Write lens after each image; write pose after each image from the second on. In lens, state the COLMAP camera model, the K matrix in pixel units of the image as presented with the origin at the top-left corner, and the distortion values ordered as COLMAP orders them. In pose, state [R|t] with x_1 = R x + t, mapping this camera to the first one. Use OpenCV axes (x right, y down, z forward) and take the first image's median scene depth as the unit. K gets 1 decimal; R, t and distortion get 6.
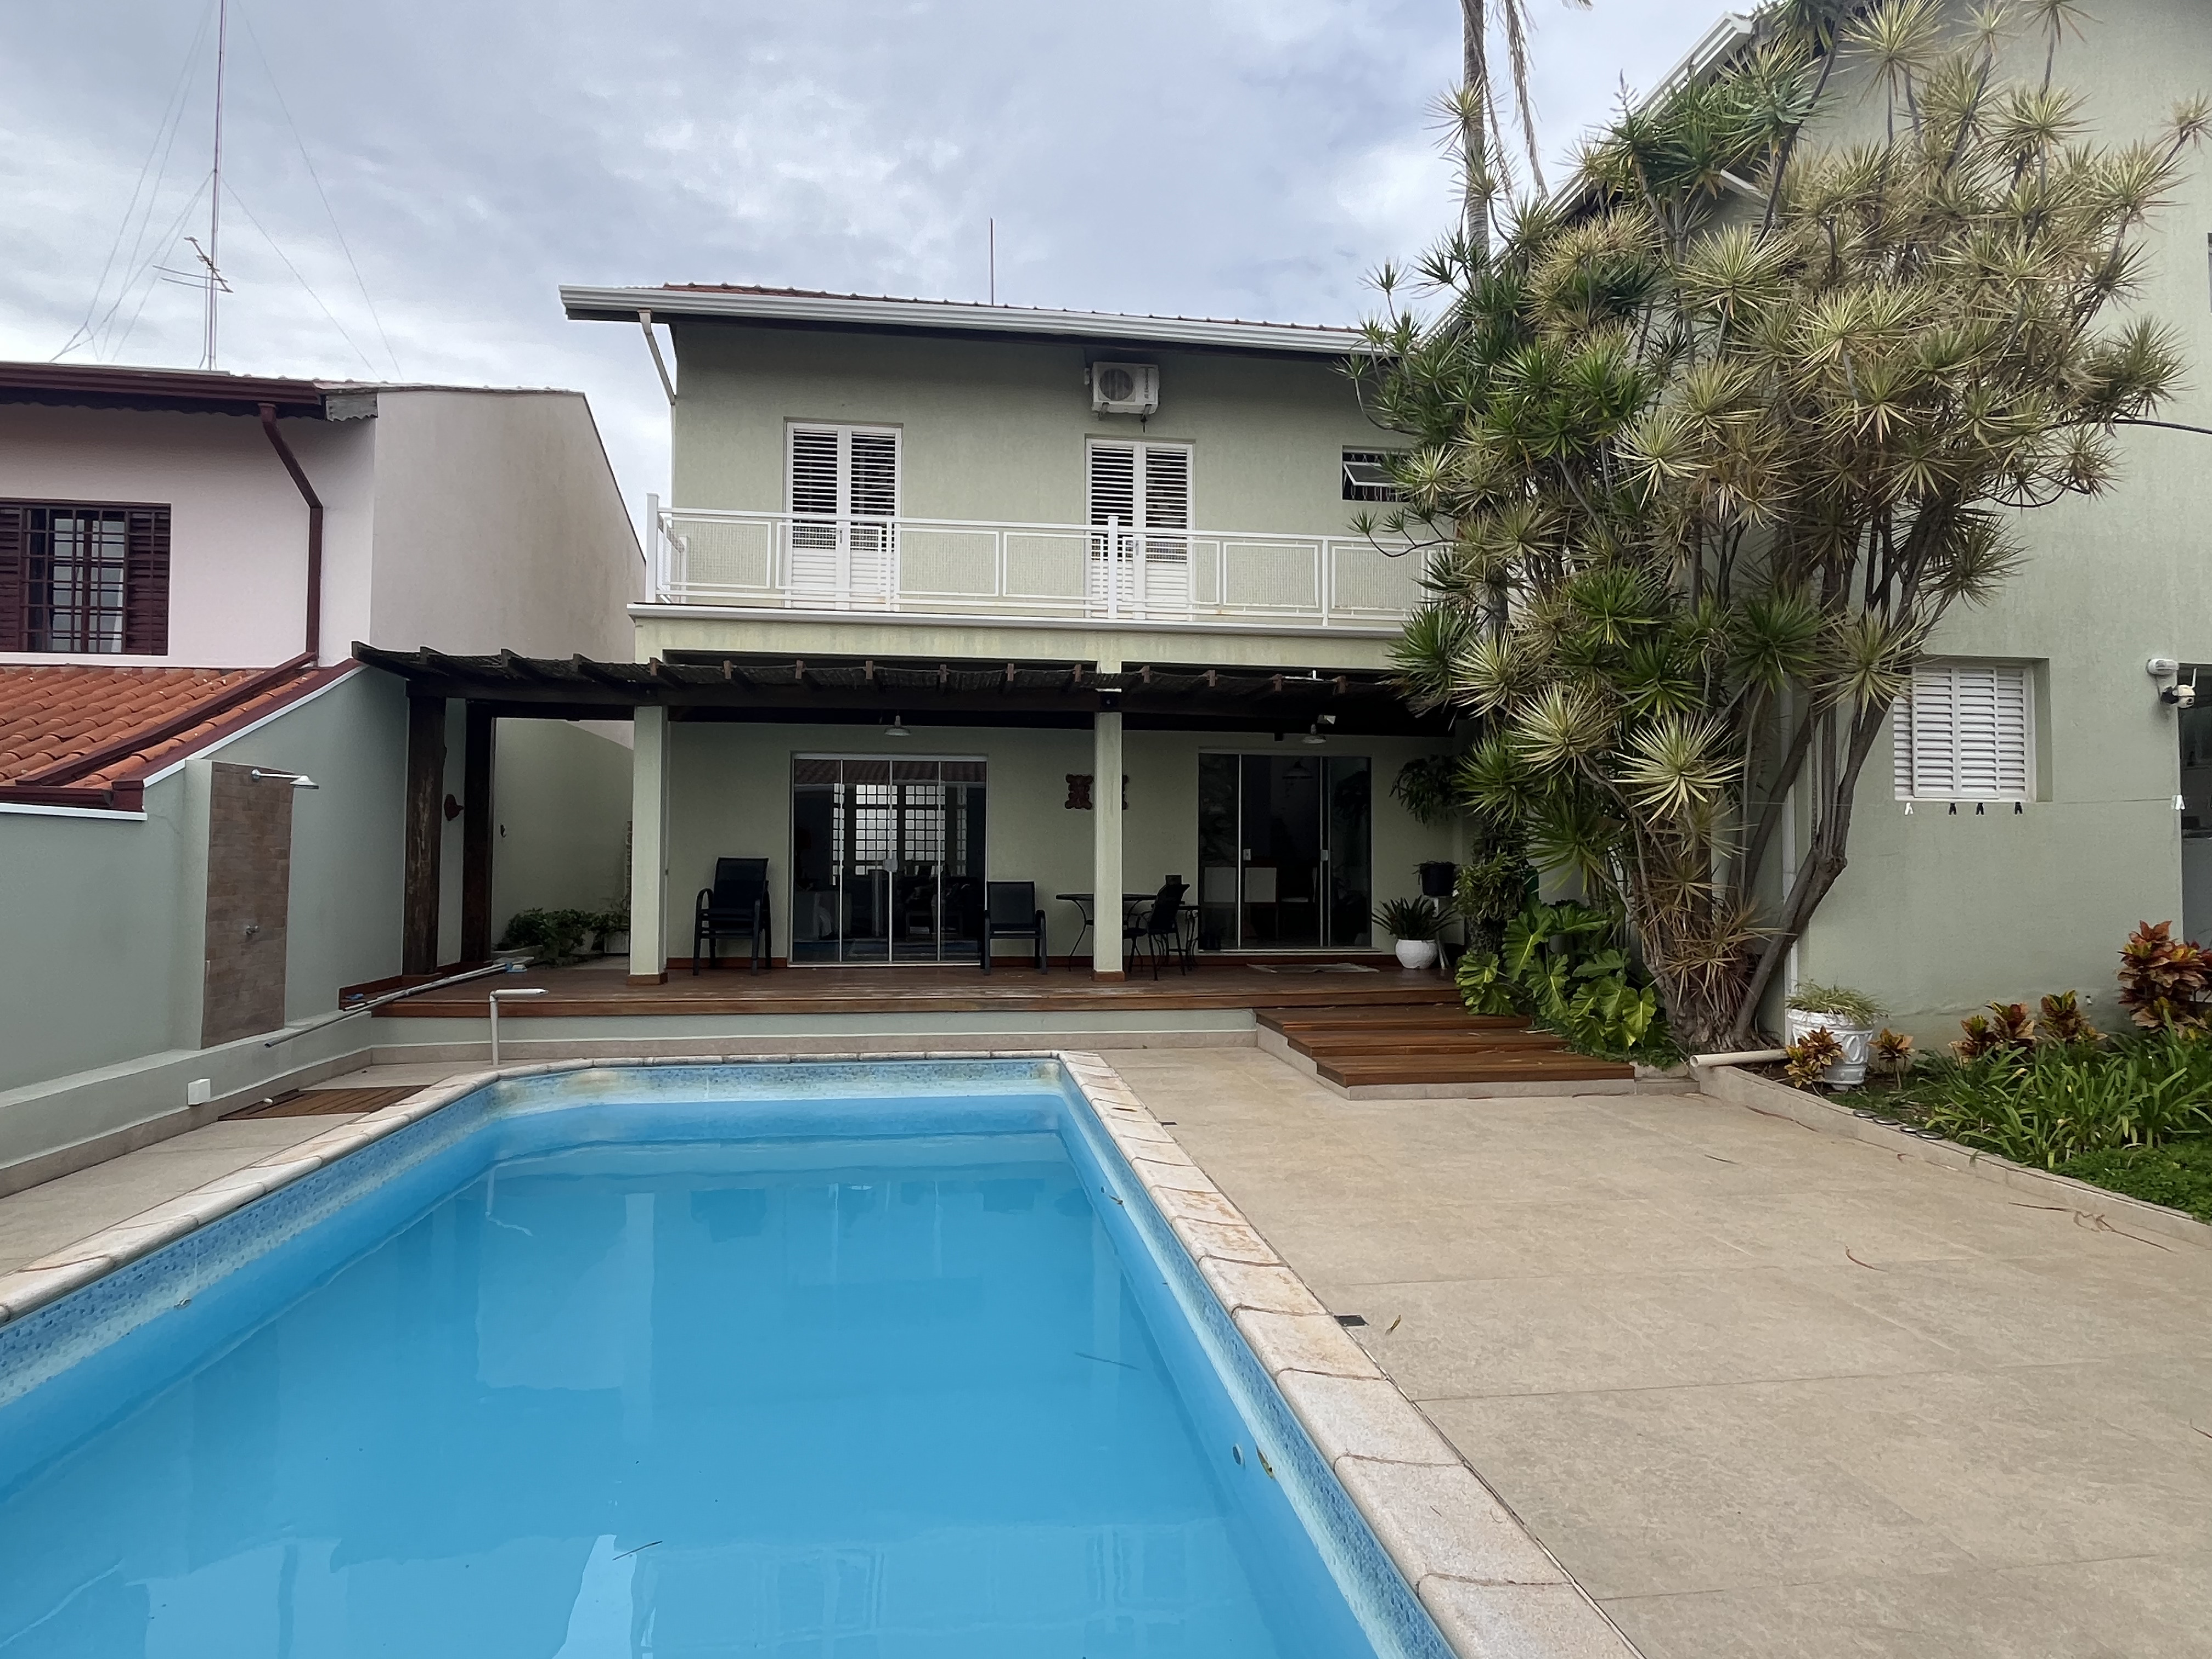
lens RADIAL K [[1275.2, 0, 1106.0], [0, 1275.2, 829.5], [0, 0, 1]] dist [0.036753, -0.001241]
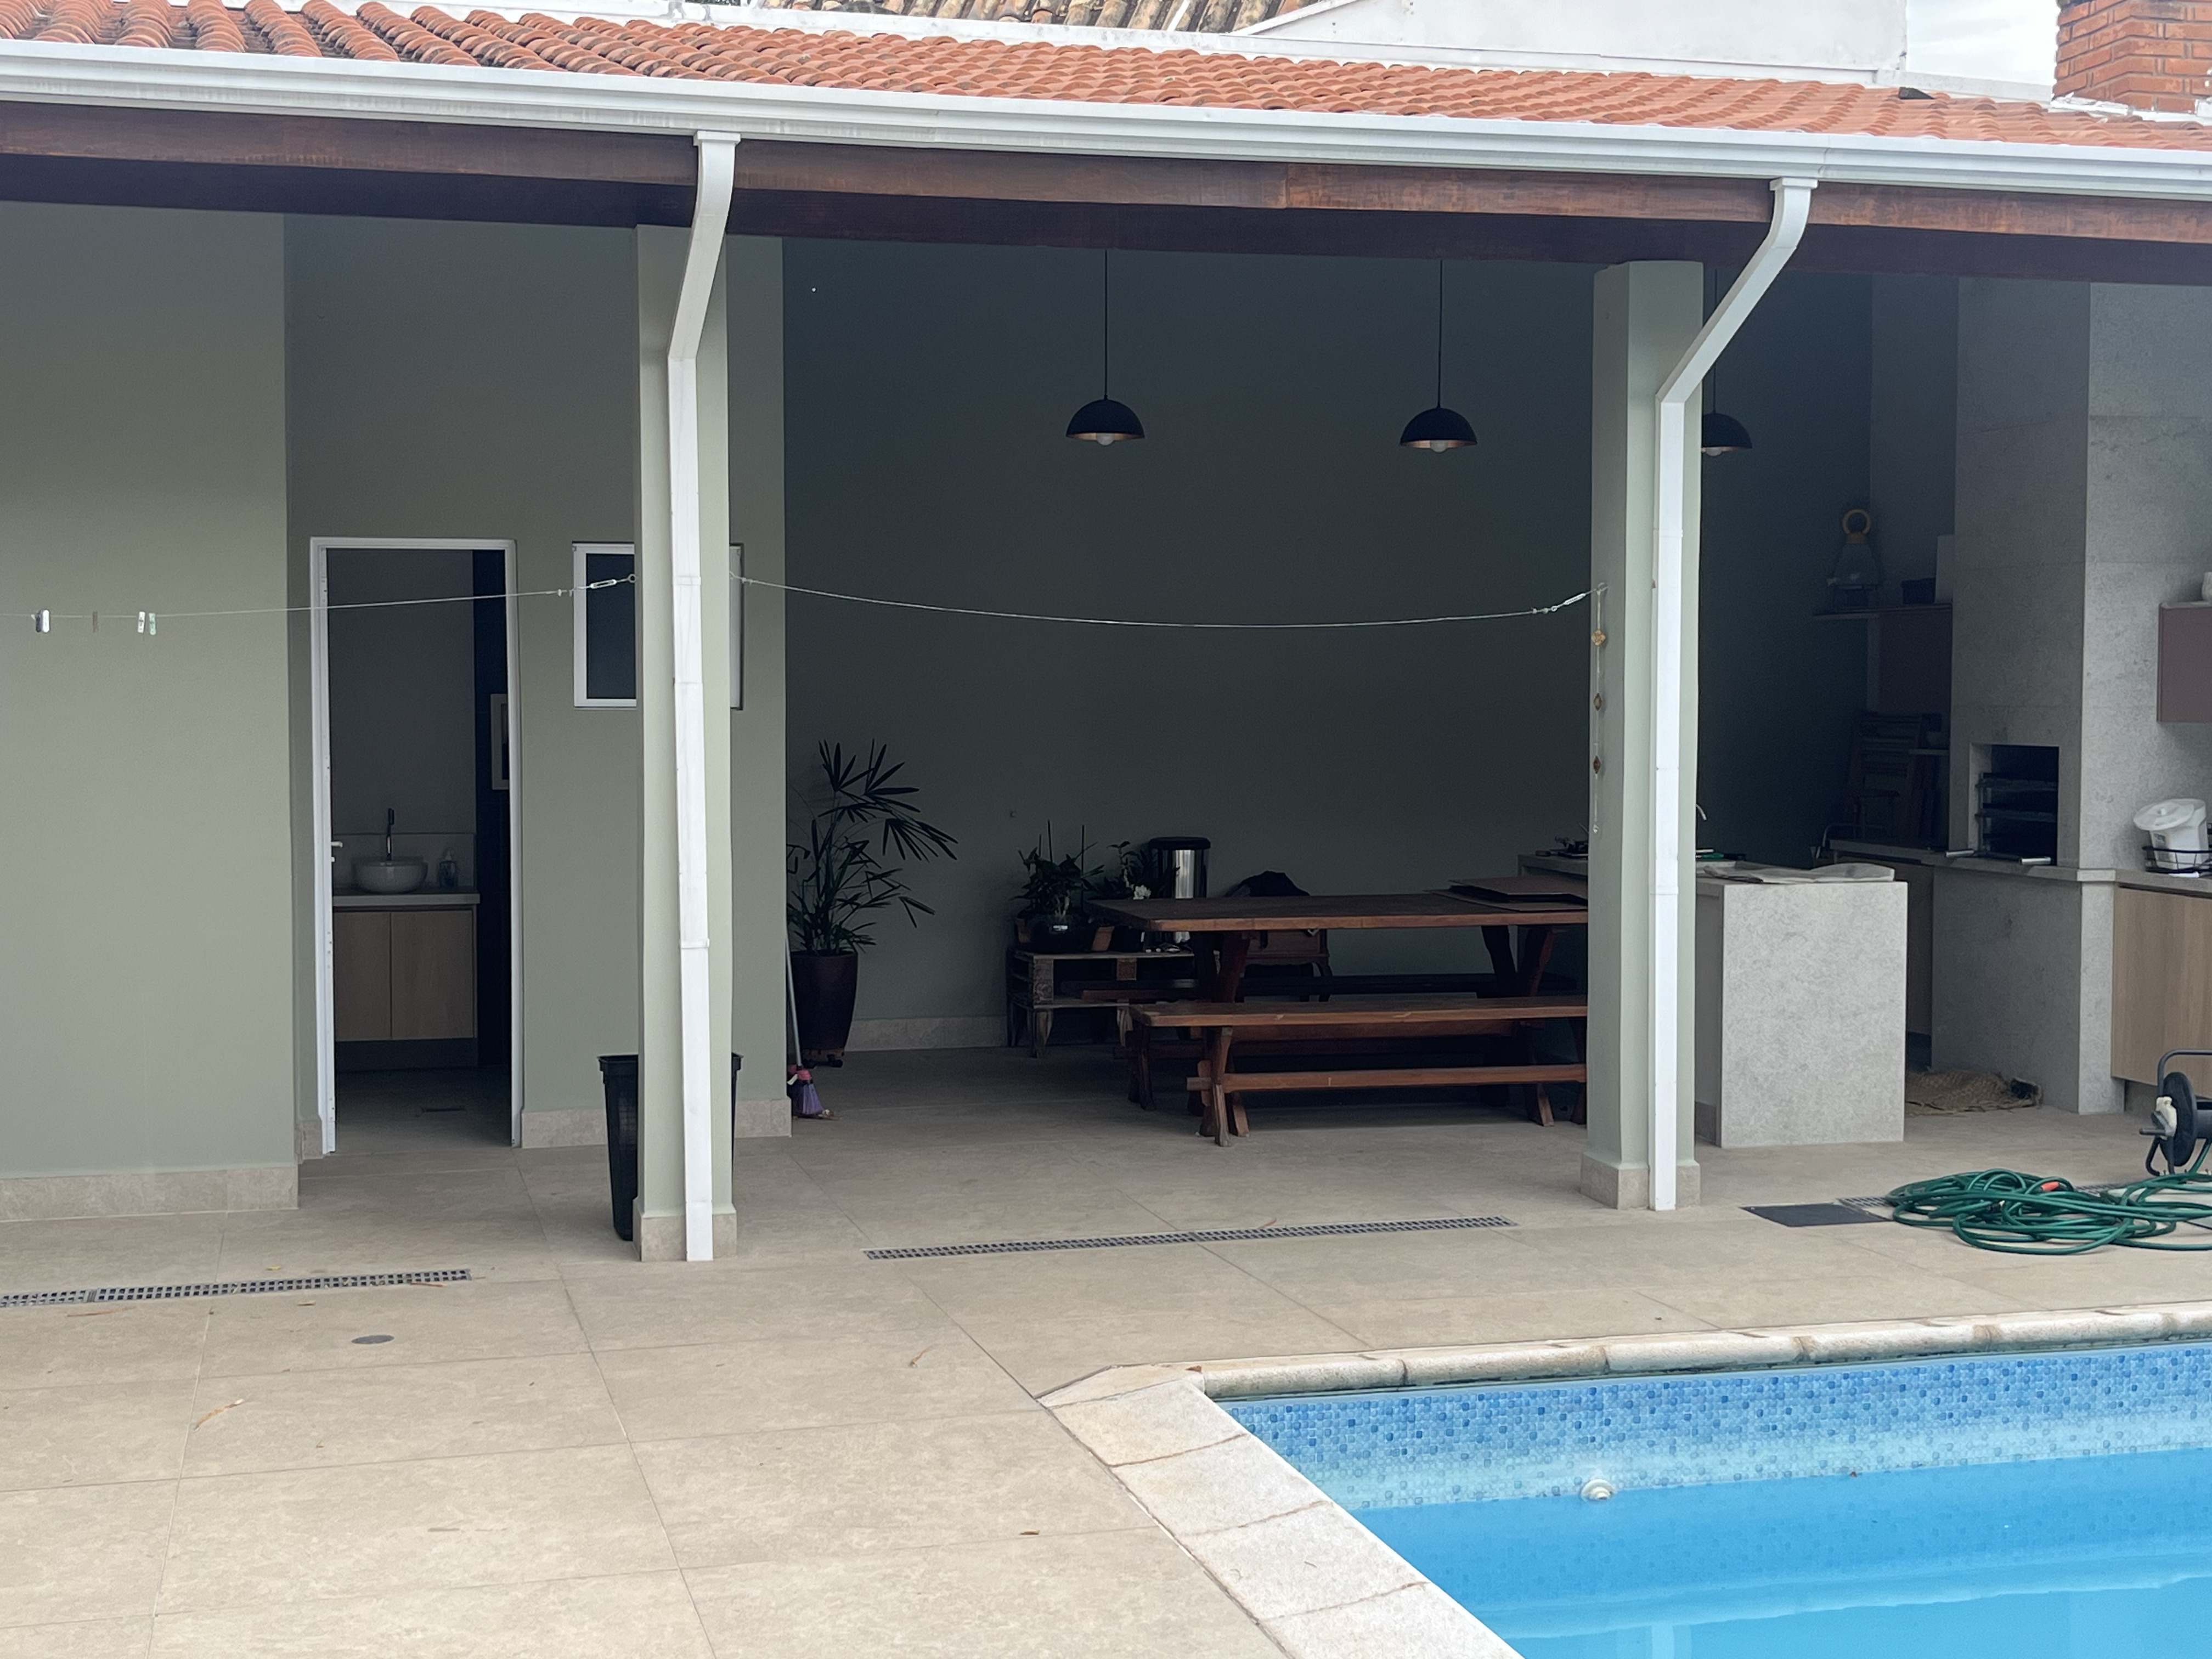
lens RADIAL K [[2864.3, 0, 1106.0], [0, 2864.3, 829.5], [0, 0, 1]] dist [0.162784, -0.634084]
pose [[-0.994547, 0.001282, -0.104278, 0.523265], [-0.000698, 0.999820, 0.018947, 0.041973], [0.104283, 0.018917, -0.994368, 2.539447]]
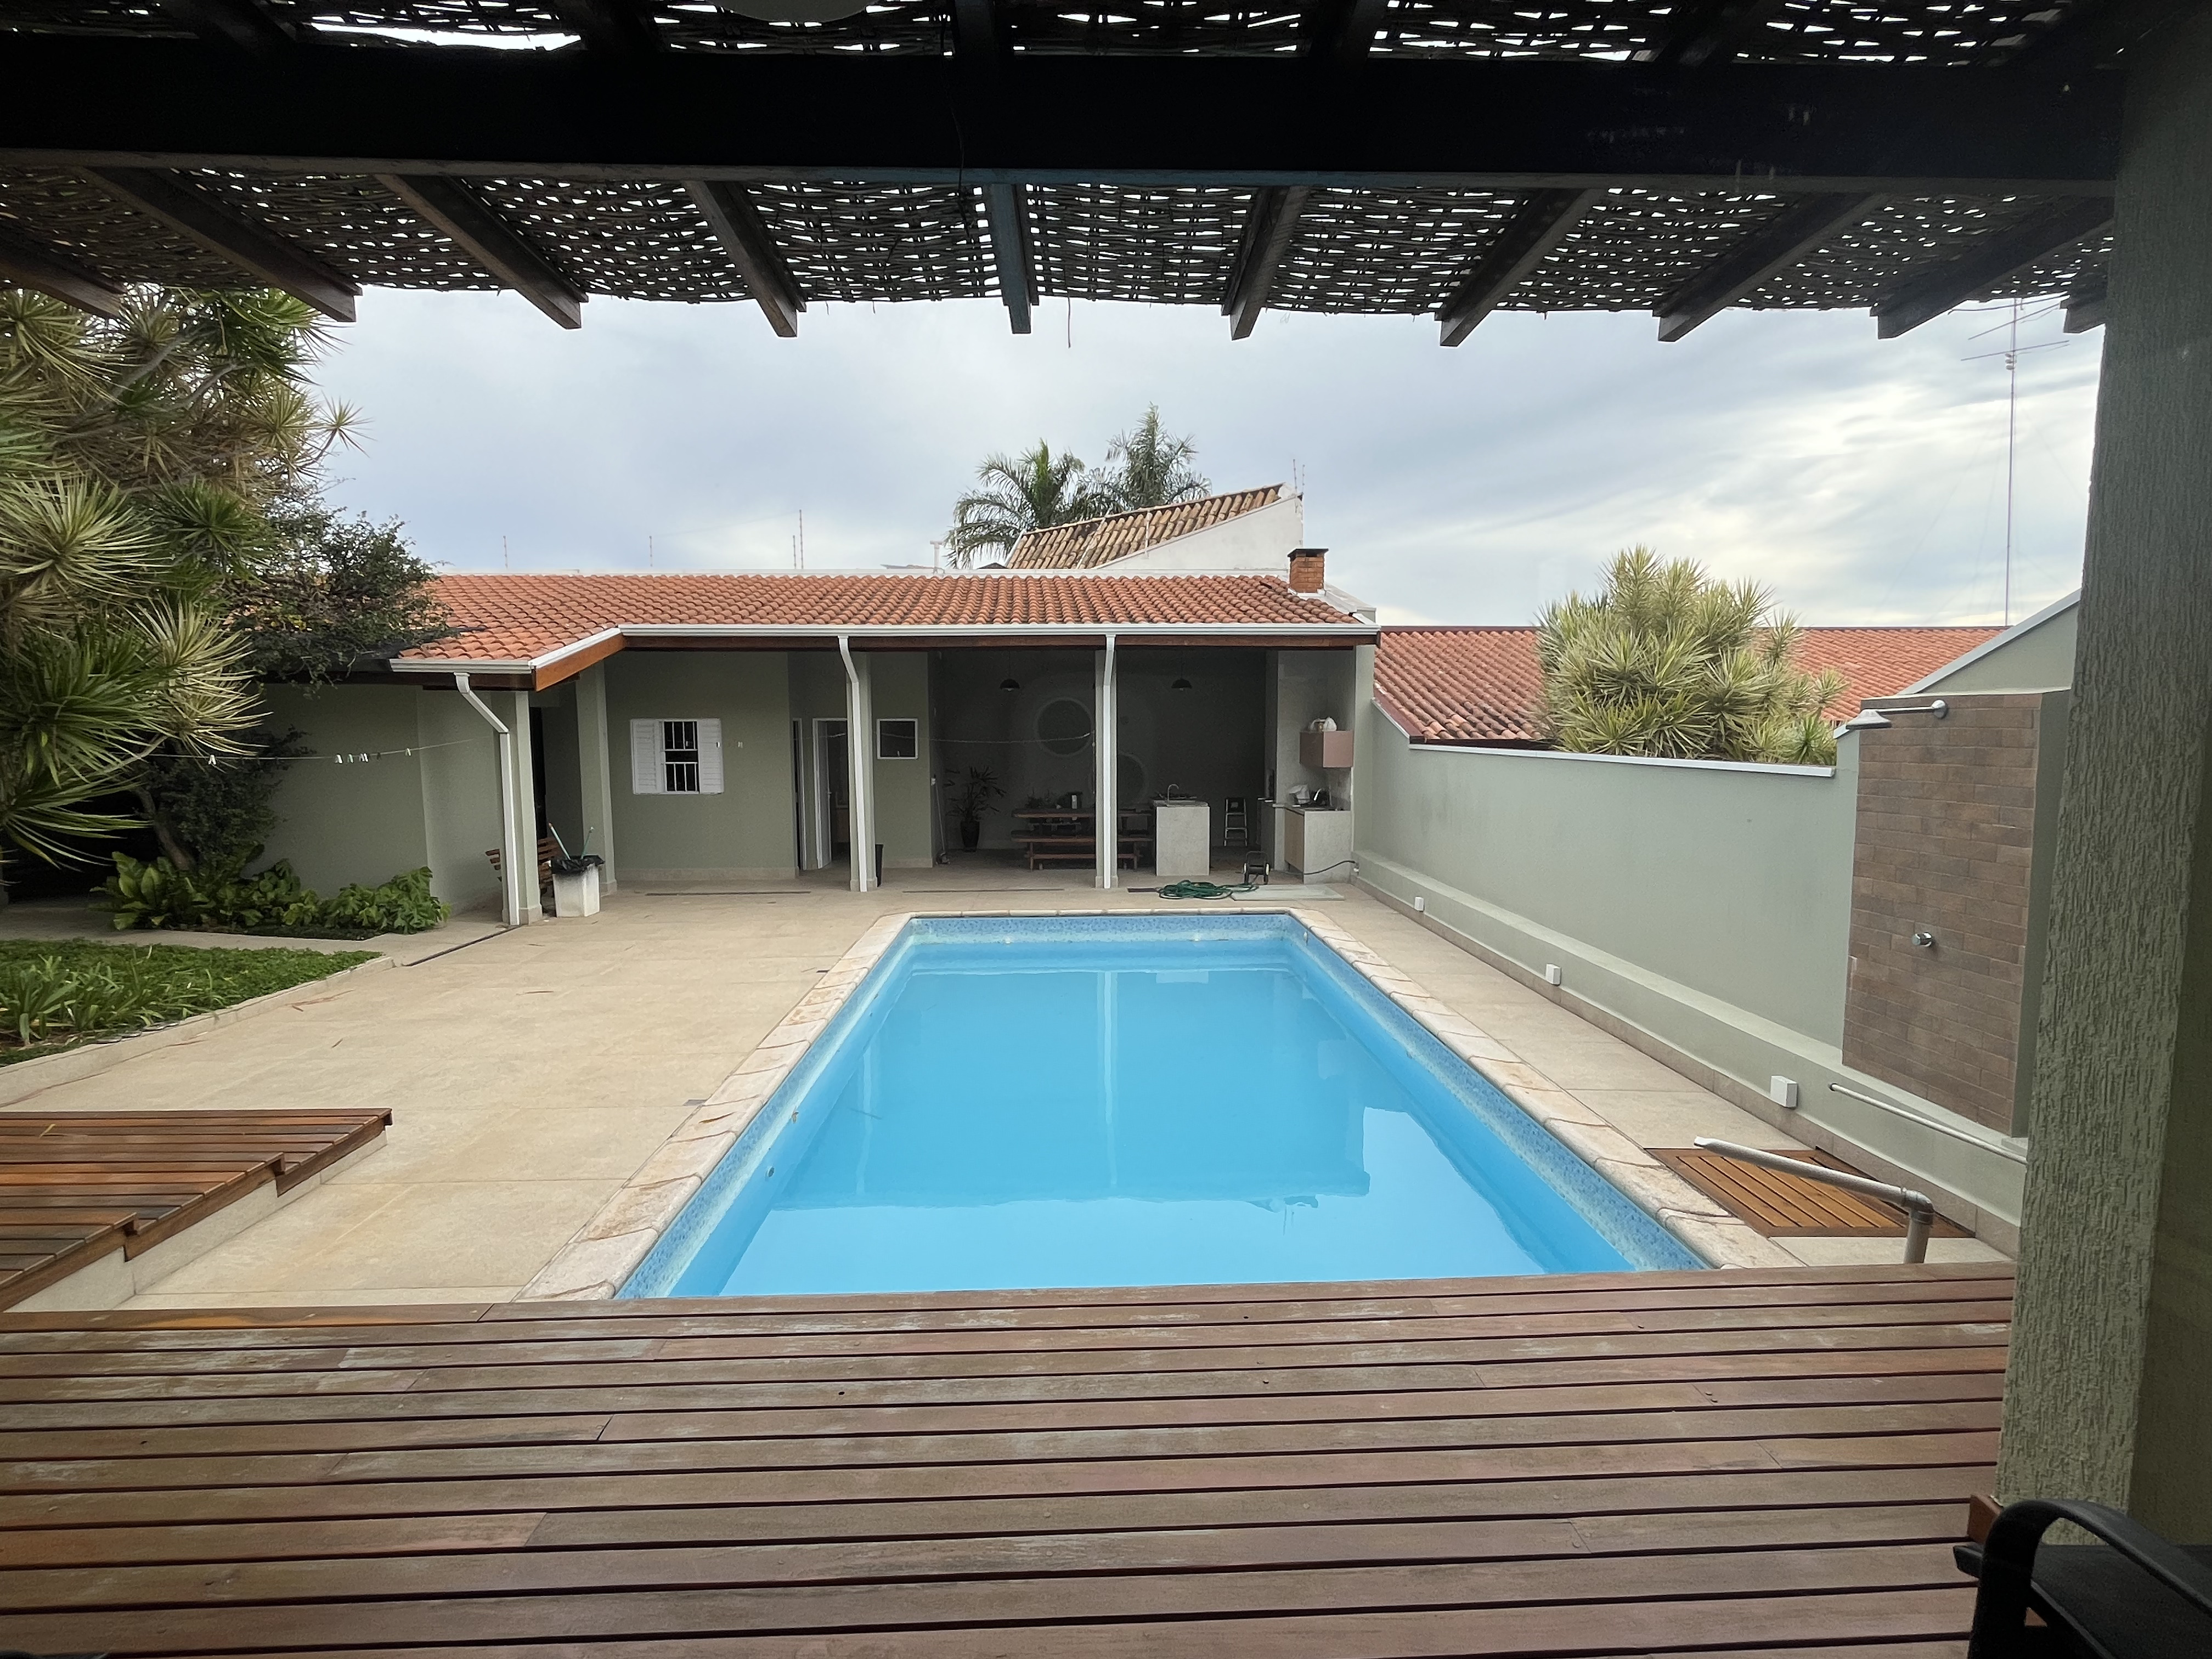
lens RADIAL K [[1054.5, 0, 1106.0], [0, 1054.5, 829.5], [0, 0, 1]] dist [-0.002618, -0.000541]
pose [[-0.994212, -0.010768, 0.106894, -0.739830], [-0.003746, 0.997834, 0.065679, -0.032618], [-0.107369, 0.064898, -0.992099, 3.862226]]
